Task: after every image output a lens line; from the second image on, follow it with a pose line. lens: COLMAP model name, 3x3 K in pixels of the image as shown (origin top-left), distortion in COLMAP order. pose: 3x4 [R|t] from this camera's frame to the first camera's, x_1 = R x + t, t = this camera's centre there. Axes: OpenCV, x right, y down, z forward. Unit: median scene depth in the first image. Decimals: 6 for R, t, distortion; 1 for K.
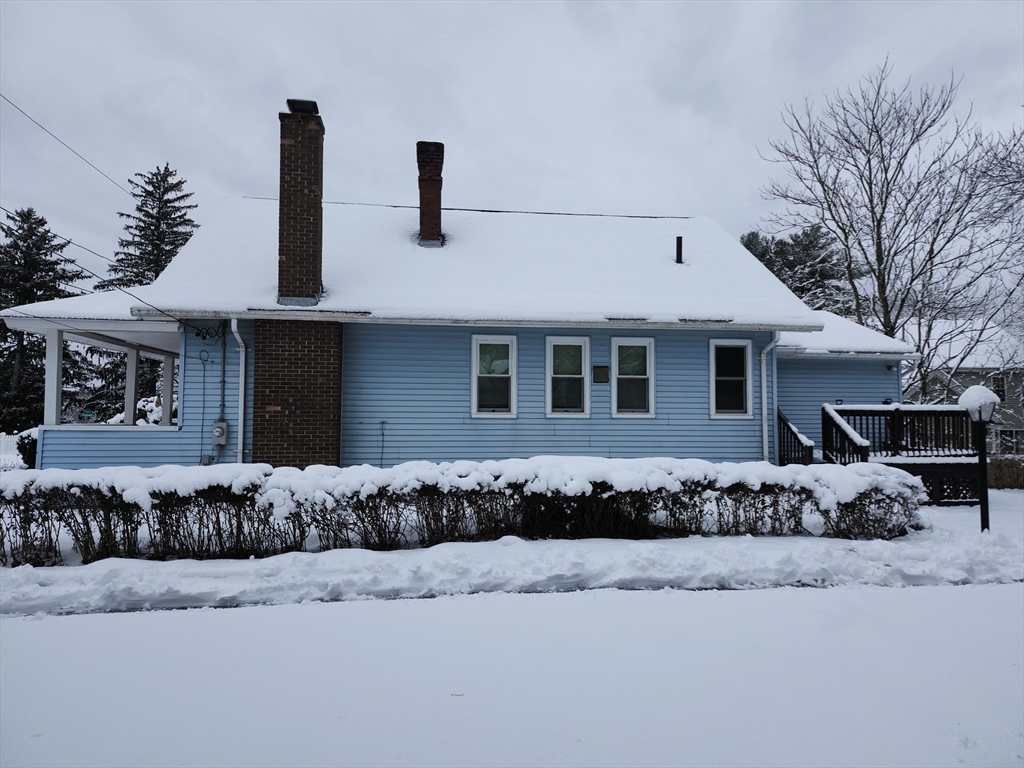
lens RADIAL K [[711.9, 0, 512.0], [0, 711.9, 384.0], [0, 0, 1]] dist [0.008442, 0.000914]
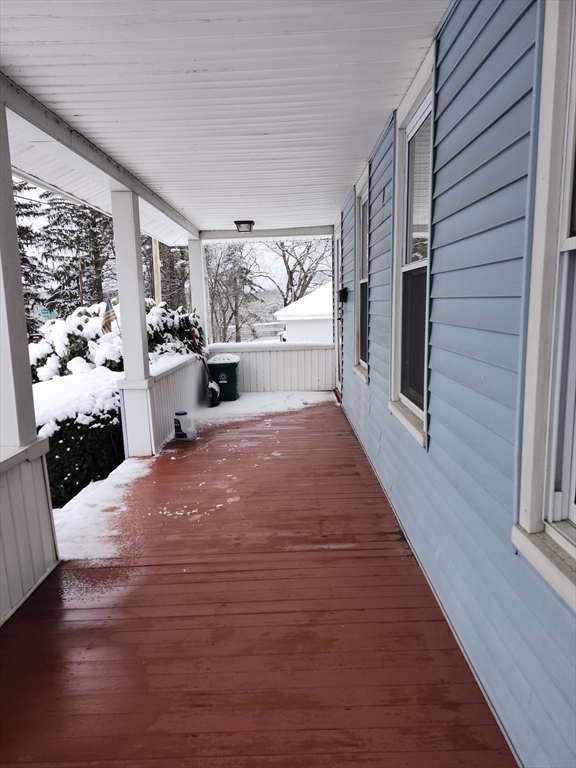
lens RADIAL K [[534.0, 0, 288.0], [0, 534.0, 384.0], [0, 0, 1]] dist [0.008442, 0.000914]
pose [[0.990442, -0.011223, -0.137474, -0.089378], [0.038309, 0.979853, 0.196010, 0.001377], [0.132504, -0.199403, 0.970918, 0.179517]]
